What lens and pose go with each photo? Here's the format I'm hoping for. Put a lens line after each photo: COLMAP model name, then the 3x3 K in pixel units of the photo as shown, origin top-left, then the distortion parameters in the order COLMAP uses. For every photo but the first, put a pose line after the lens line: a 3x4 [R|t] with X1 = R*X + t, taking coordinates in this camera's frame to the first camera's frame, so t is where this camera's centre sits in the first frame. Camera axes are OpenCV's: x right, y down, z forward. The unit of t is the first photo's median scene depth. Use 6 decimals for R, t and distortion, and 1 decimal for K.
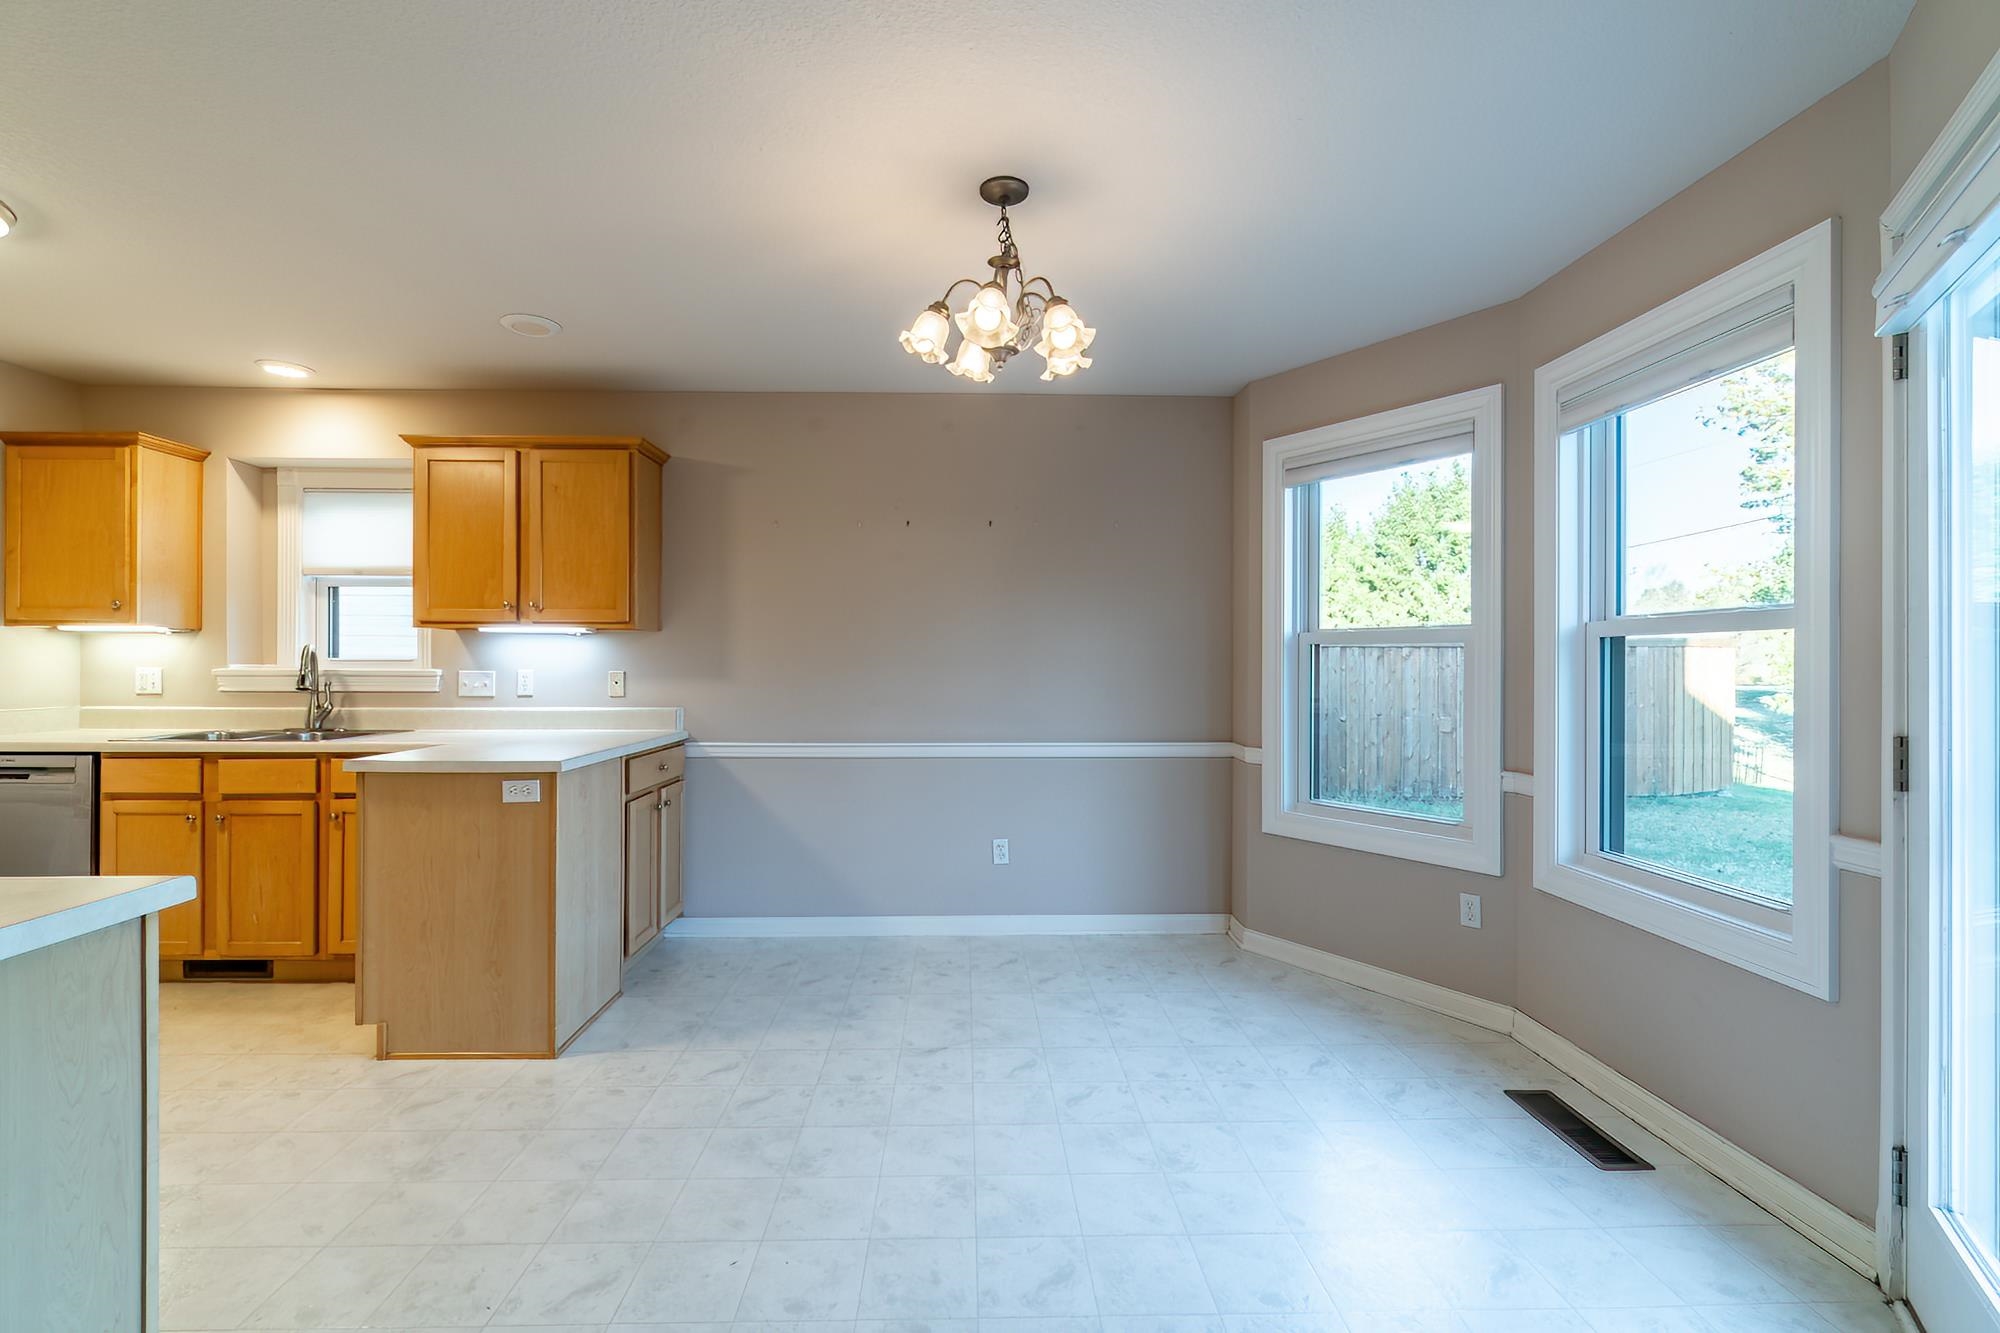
lens RADIAL K [[871.2, 0, 1003.3], [0, 871.2, 664.1], [0, 0, 1]] dist [-0.002730, 0.000176]
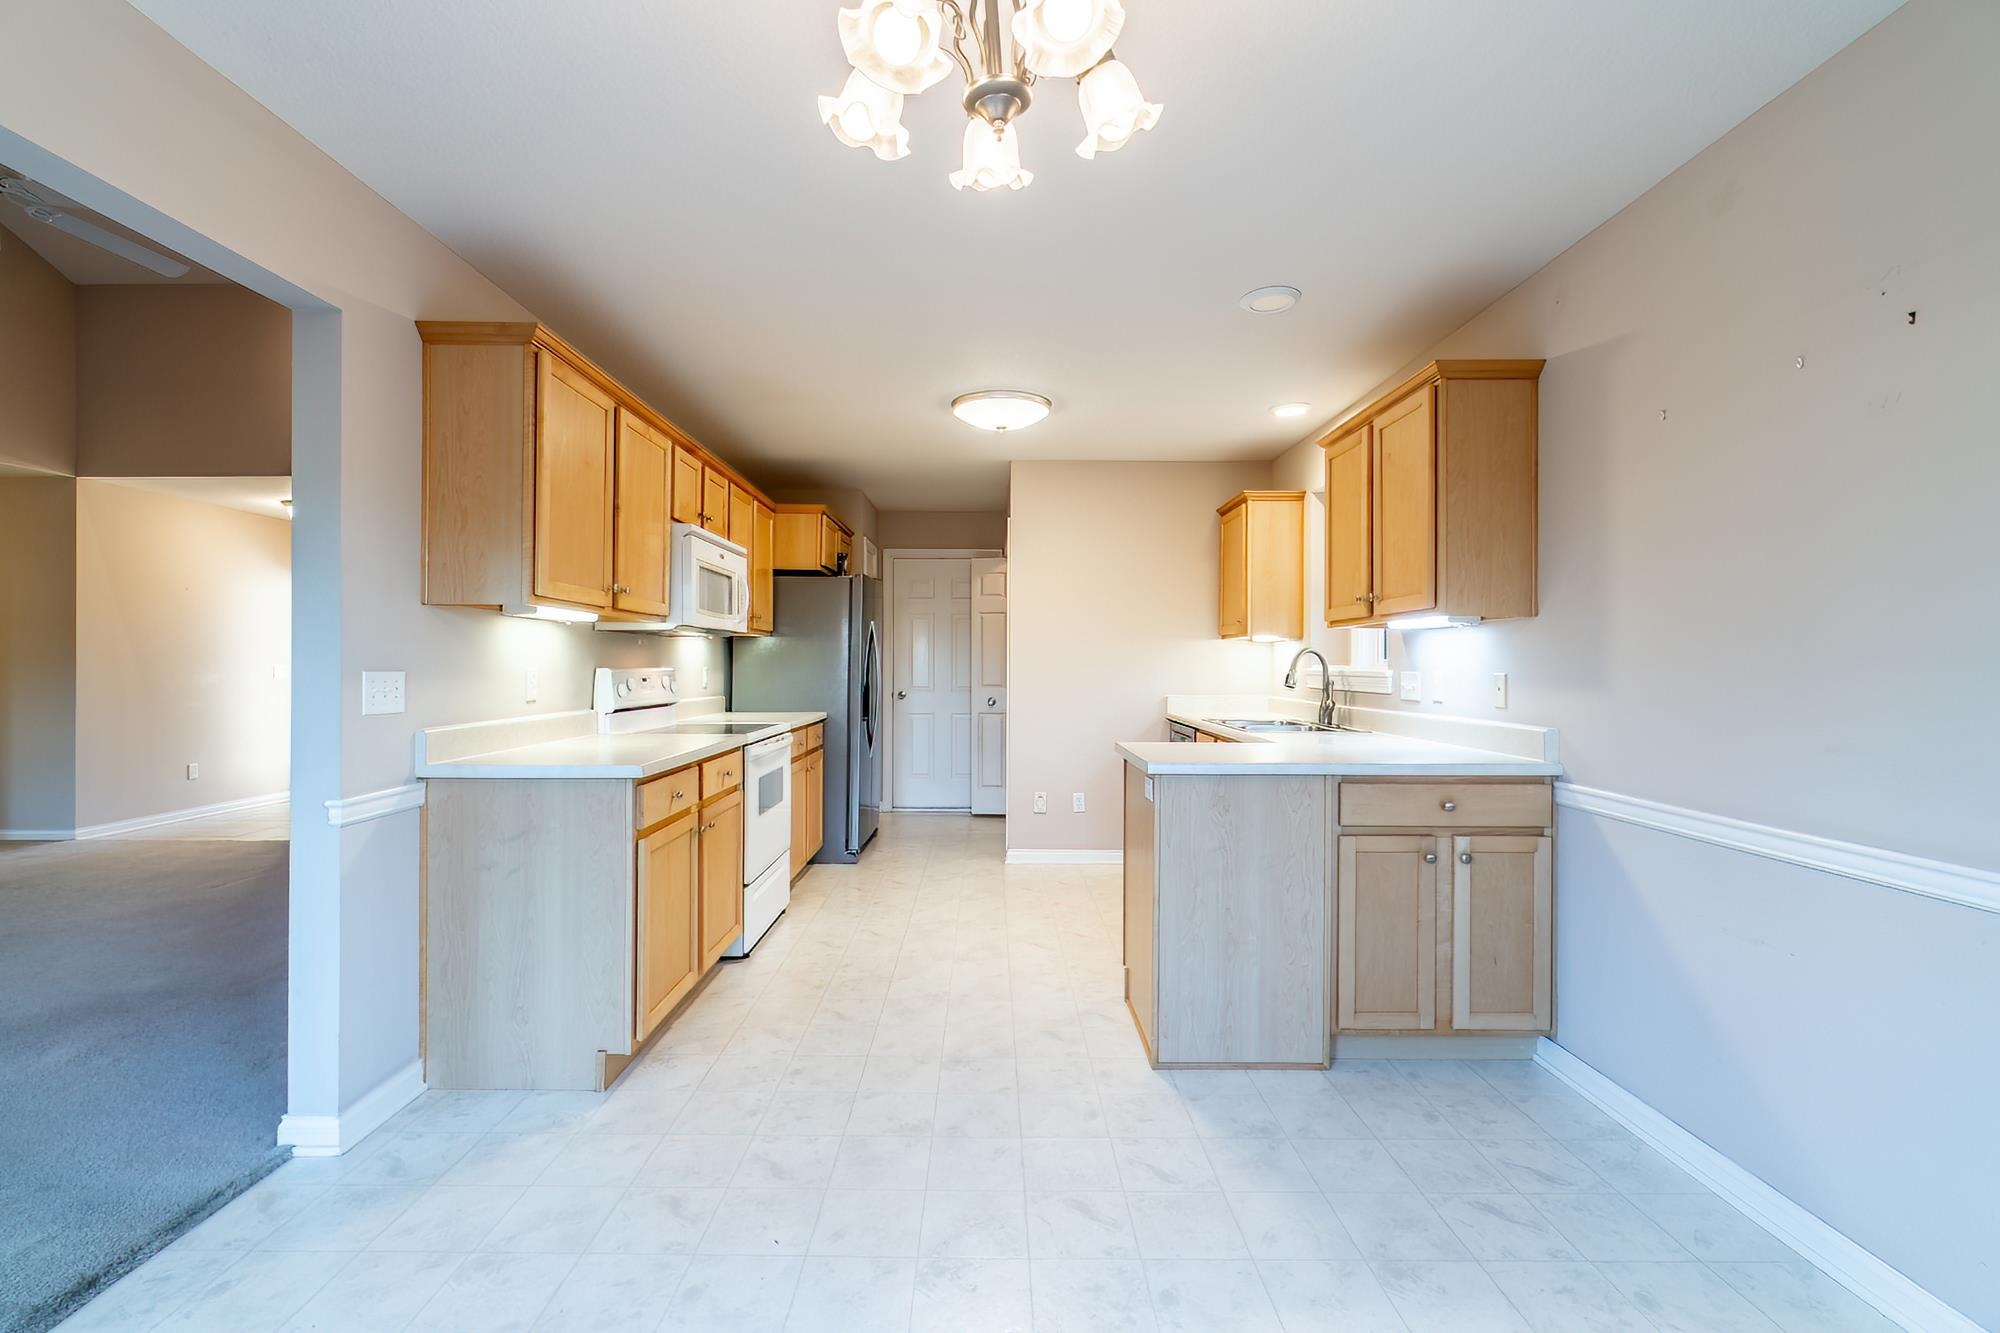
lens RADIAL K [[871.2, 0, 974.1], [0, 871.2, 659.7], [0, 0, 1]] dist [-0.002730, 0.000176]
pose [[-0.056918, -0.009597, -0.998333, 0.438066], [-0.001998, 0.999953, -0.009499, 0.005878], [0.998377, 0.001454, -0.056934, 0.795996]]
